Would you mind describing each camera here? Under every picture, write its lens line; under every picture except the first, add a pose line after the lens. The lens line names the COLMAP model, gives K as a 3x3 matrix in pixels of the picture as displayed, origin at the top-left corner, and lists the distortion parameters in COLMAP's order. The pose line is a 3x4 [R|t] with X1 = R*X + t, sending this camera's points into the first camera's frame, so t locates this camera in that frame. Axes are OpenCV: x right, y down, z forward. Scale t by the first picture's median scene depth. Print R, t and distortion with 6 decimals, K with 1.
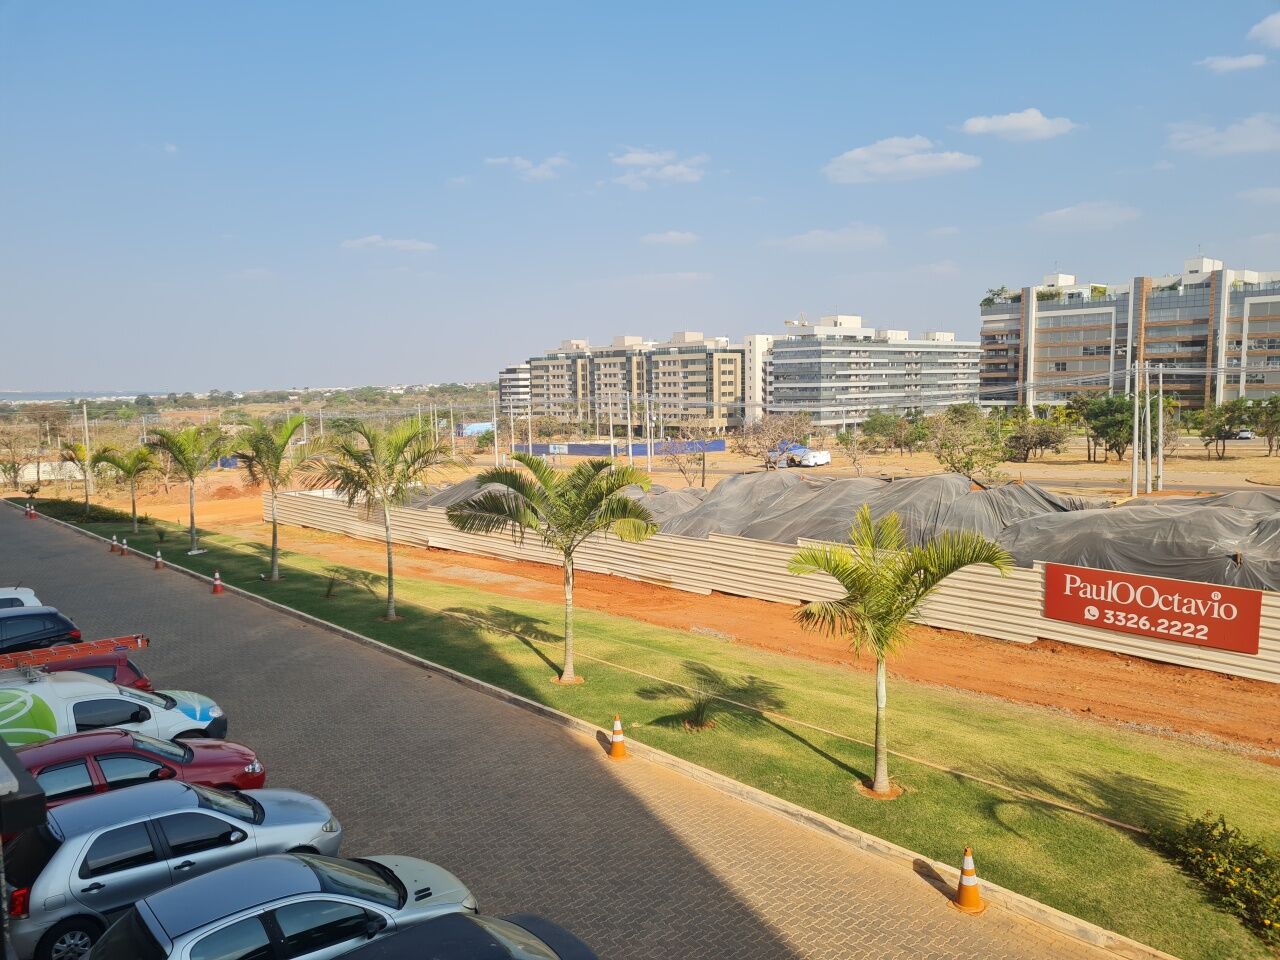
lens RADIAL K [[975.6, 0, 640.0], [0, 975.6, 480.0], [0, 0, 1]] dist [0.050987, -0.001488]
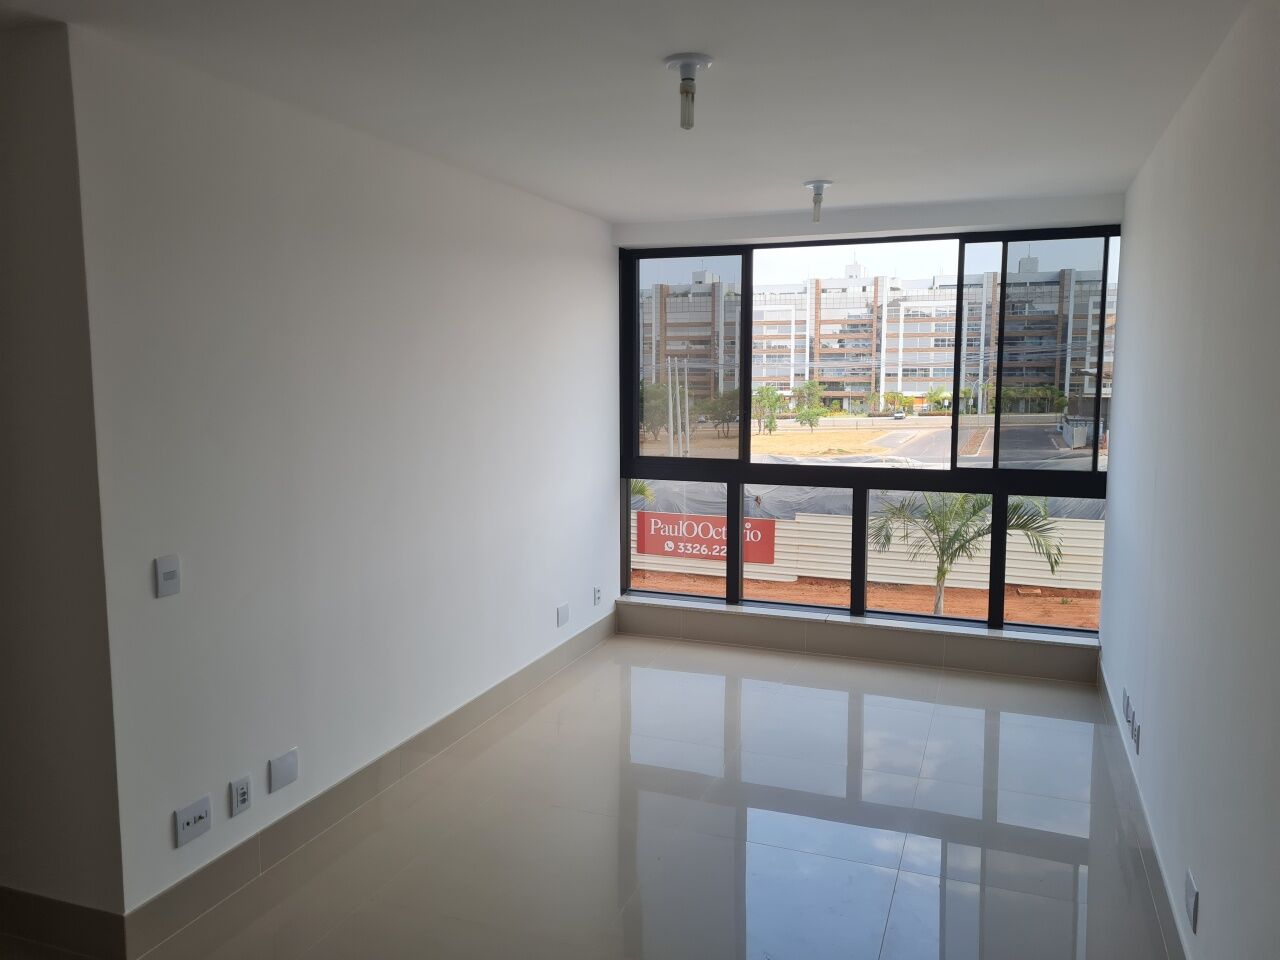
lens RADIAL K [[975.6, 0, 640.0], [0, 975.6, 480.0], [0, 0, 1]] dist [0.050987, -0.001488]
pose [[0.900528, -0.039071, 0.433040, -0.144169], [0.034434, 0.999235, 0.018550, 0.019707], [-0.433433, -0.001794, 0.901184, -0.168871]]
